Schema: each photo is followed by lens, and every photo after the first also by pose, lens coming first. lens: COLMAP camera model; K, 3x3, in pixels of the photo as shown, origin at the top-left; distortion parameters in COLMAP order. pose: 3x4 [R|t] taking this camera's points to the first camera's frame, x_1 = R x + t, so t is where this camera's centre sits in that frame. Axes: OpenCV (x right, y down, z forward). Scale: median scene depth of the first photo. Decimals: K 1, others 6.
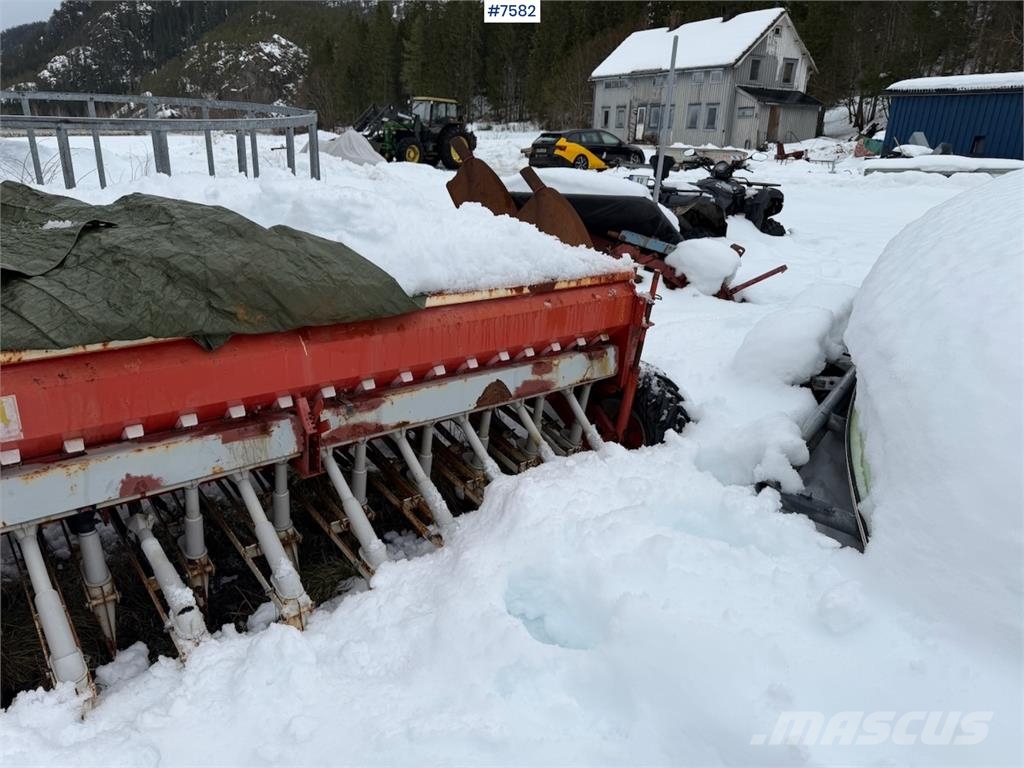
lens RADIAL K [[721.1, 0, 515.5], [0, 721.1, 390.9], [0, 0, 1]] dist [0.087177, -0.134887]
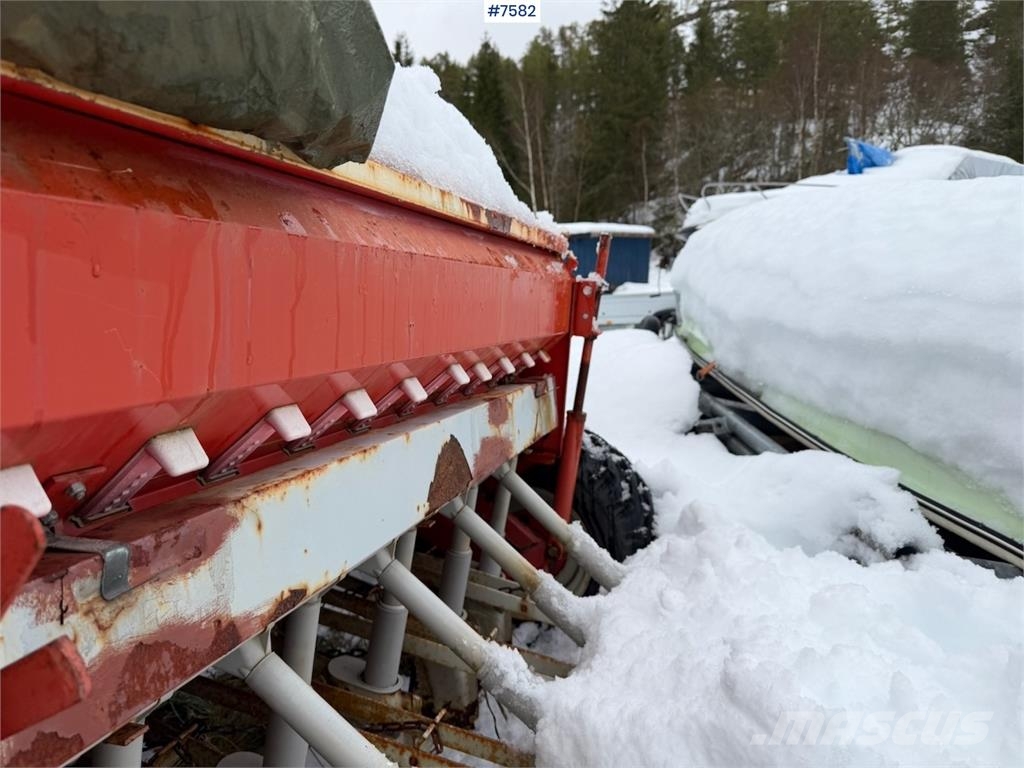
lens RADIAL K [[713.7, 0, 512.0], [0, 713.7, 384.0], [0, 0, 1]] dist [0.088213, -0.101036]
pose [[0.831766, -0.092309, 0.547398, -0.196600], [0.208567, 0.965799, -0.154051, 0.022973], [-0.514457, 0.242304, 0.822571, 0.613441]]
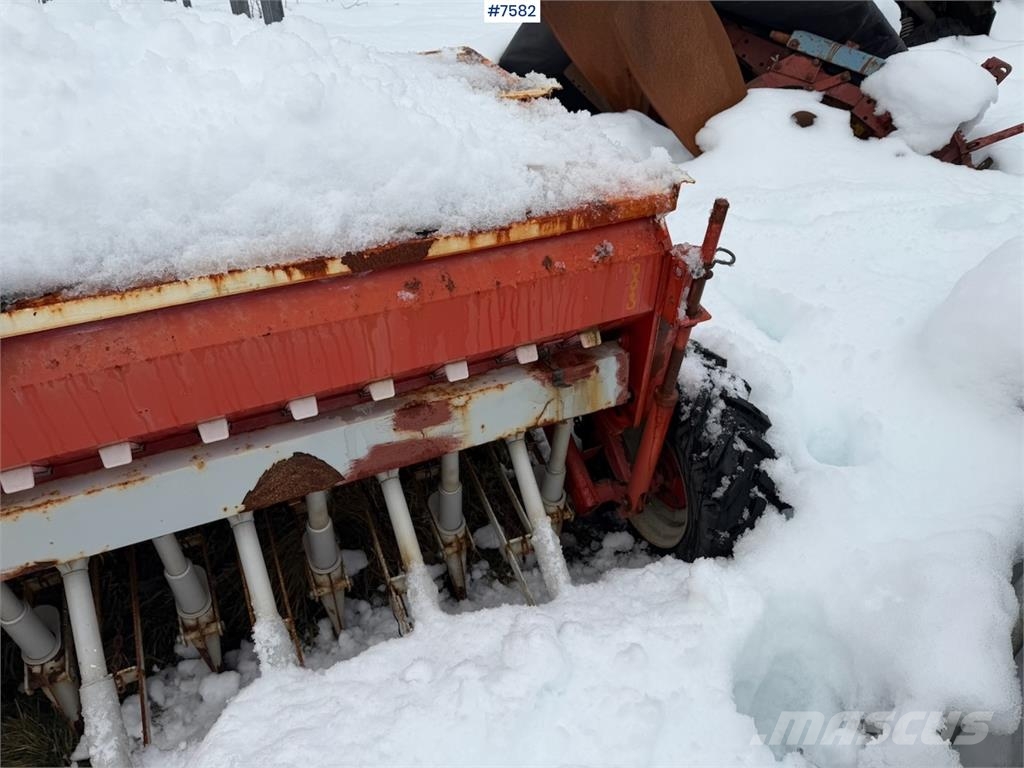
lens RADIAL K [[721.1, 0, 515.5], [0, 721.1, 390.9], [0, 0, 1]] dist [0.087177, -0.134887]
pose [[0.965291, 0.117733, -0.233138, 0.197259], [-0.050789, 0.960213, 0.274612, -0.174399], [0.256193, -0.253240, 0.932864, 0.580172]]
